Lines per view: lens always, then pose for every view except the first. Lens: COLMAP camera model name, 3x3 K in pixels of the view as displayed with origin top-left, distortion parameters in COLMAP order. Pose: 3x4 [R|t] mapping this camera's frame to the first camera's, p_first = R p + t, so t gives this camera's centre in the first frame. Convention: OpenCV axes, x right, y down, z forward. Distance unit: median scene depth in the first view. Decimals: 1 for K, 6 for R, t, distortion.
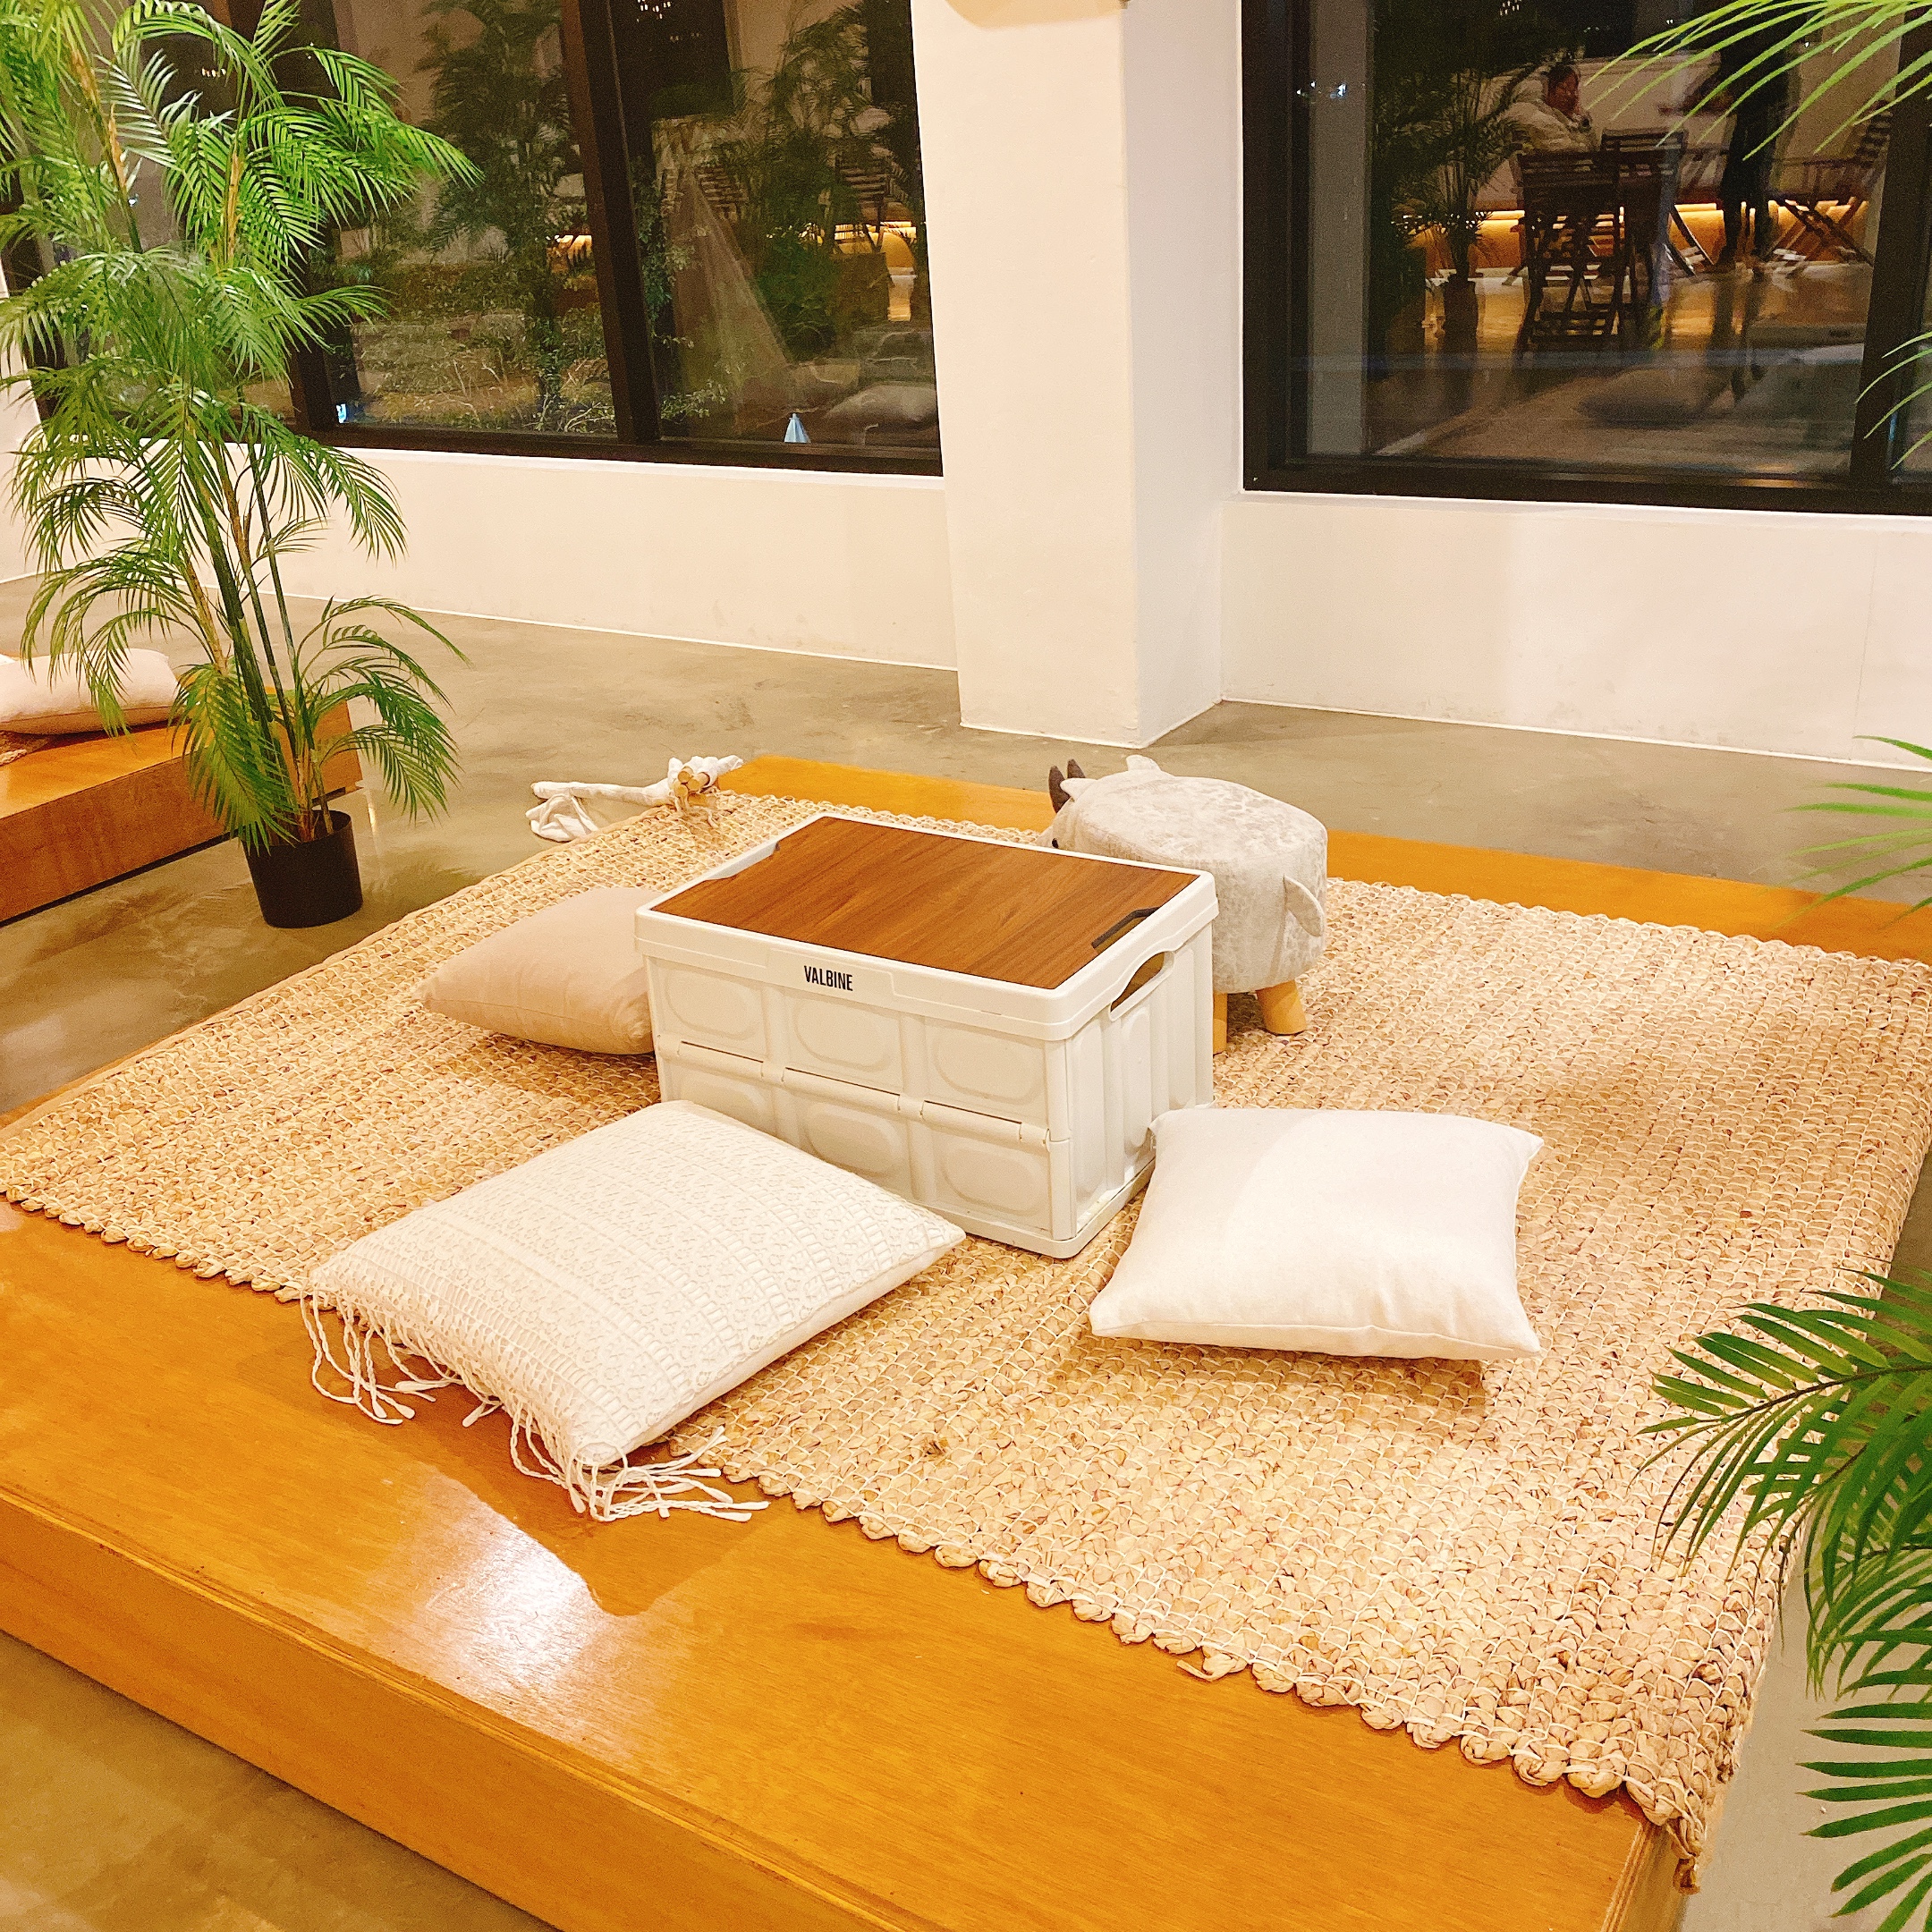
lens RADIAL K [[1960.0, 0, 955.2], [0, 1960.0, 975.4], [0, 0, 1]] dist [0.004206, 0.000000]
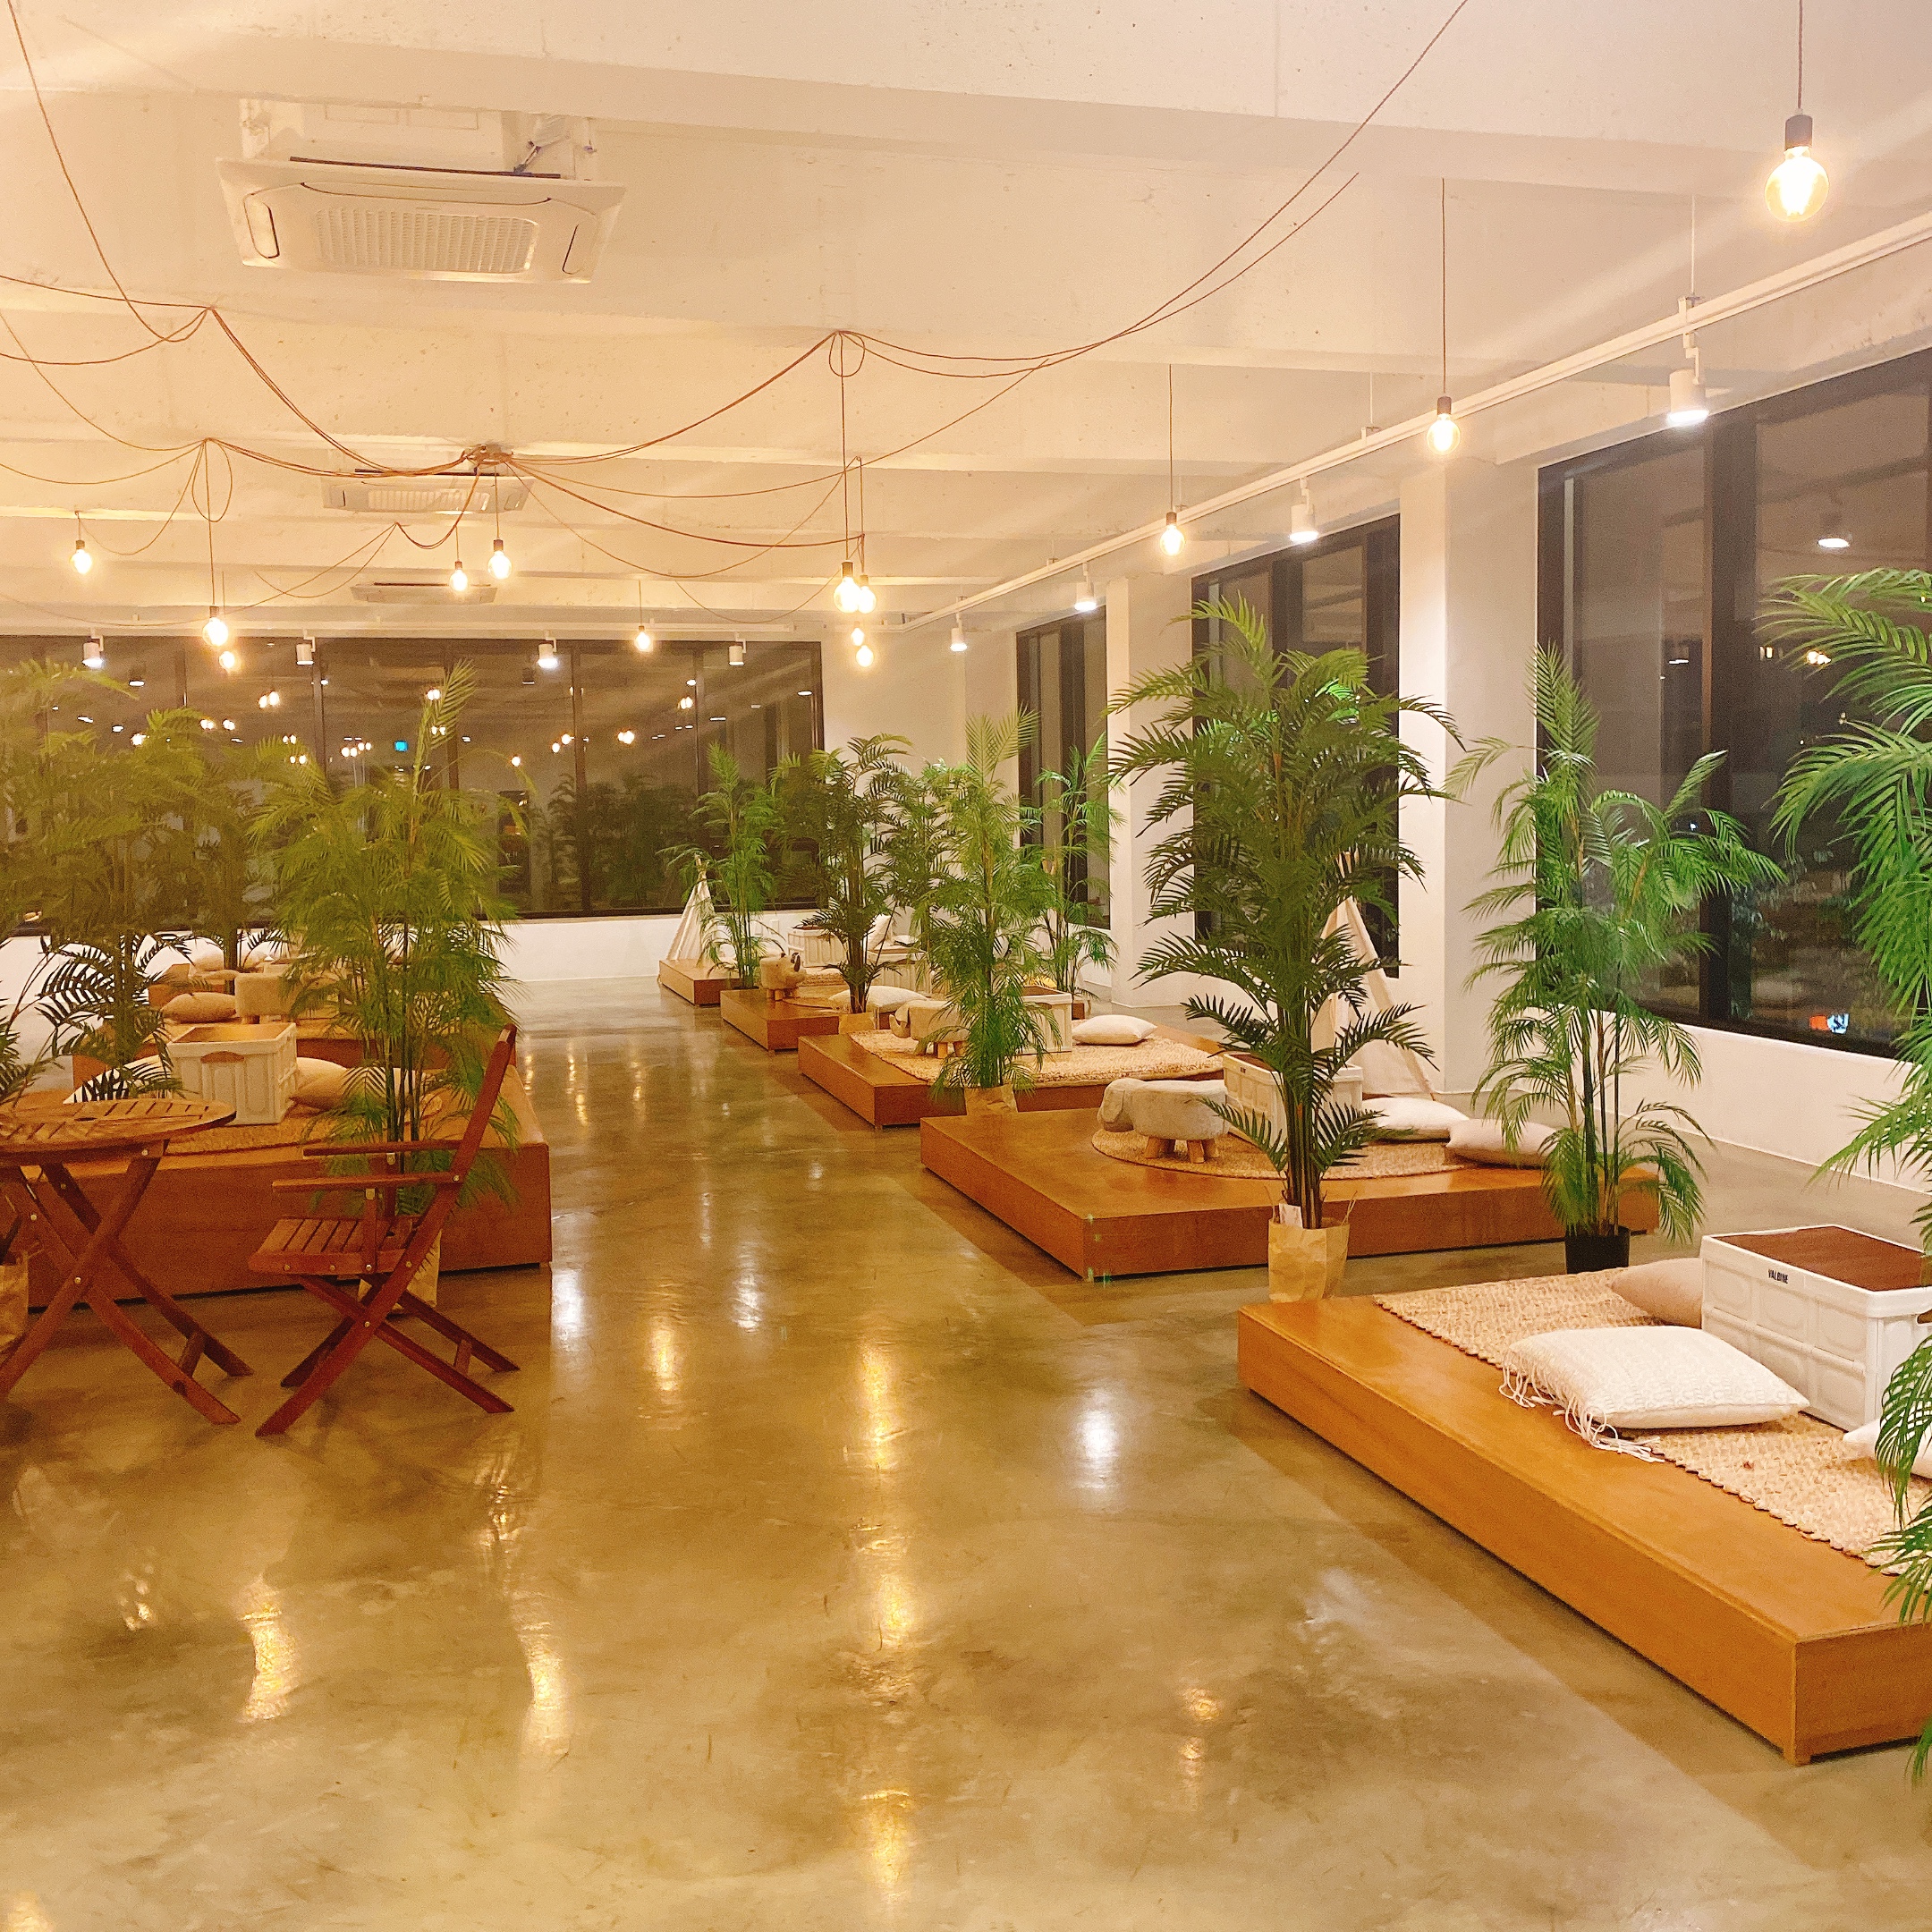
lens RADIAL K [[1960.0, 0, 959.8], [0, 1960.0, 962.5], [0, 0, 1]] dist [0.004206, 0.000000]
pose [[0.741480, 0.103758, -0.662904, 0.373047], [-0.295444, 0.937528, -0.183722, 0.192099], [0.602428, 0.332077, 0.725813, -0.669672]]
